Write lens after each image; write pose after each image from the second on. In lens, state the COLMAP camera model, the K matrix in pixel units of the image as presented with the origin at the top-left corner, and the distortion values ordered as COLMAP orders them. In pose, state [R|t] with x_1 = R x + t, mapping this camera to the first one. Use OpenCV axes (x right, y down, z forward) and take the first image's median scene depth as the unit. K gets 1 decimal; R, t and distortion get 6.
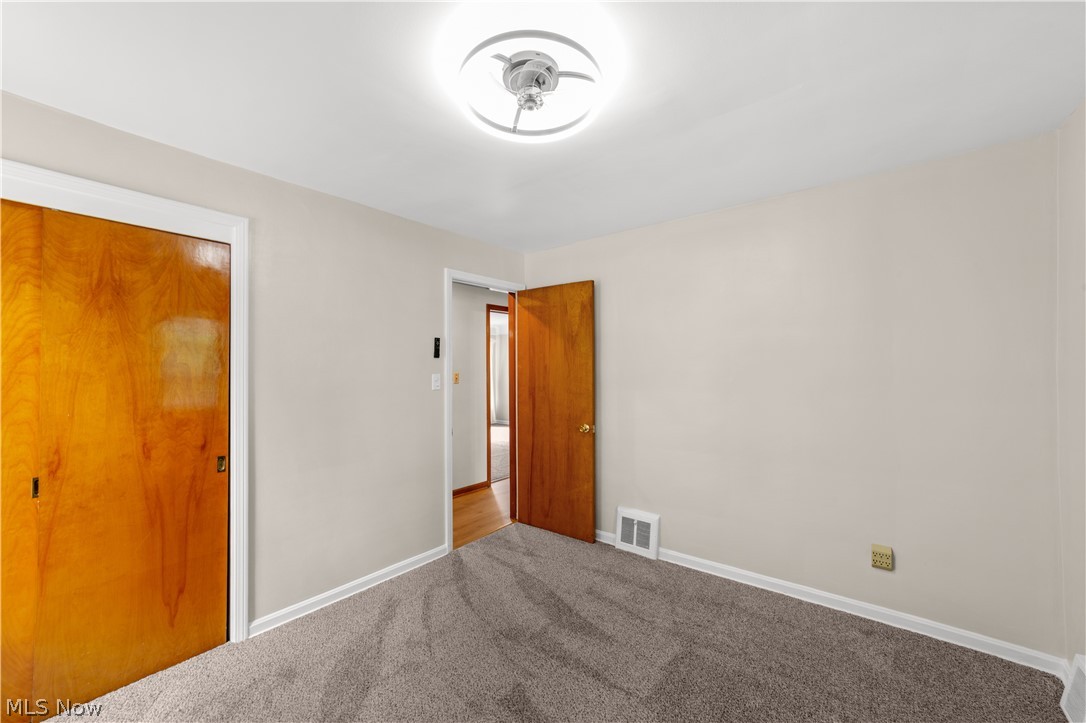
lens RADIAL K [[424.8, 0, 541.0], [0, 424.8, 359.9], [0, 0, 1]] dist [-0.013505, 0.004706]
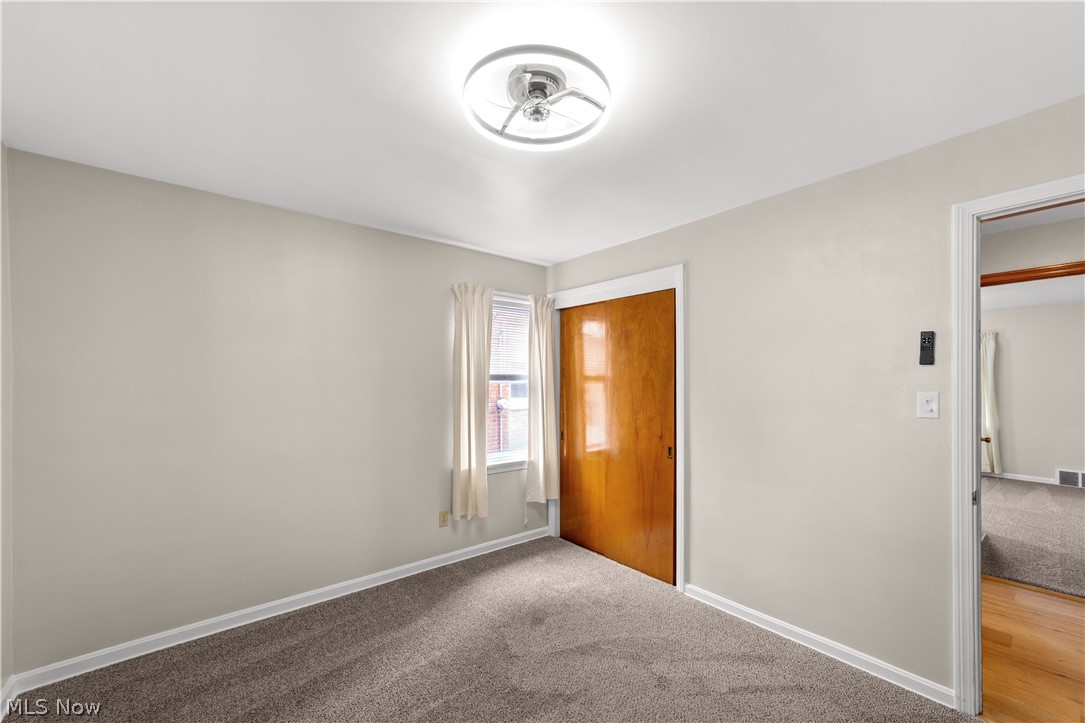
lens RADIAL K [[424.4, 0, 531.8], [0, 424.4, 385.2], [0, 0, 1]] dist [-0.013505, 0.004706]
pose [[-0.210520, 0.003492, -0.977583, 0.694381], [0.016094, 0.999870, 0.000106, 0.023503], [0.977457, -0.015711, -0.210549, 0.884738]]
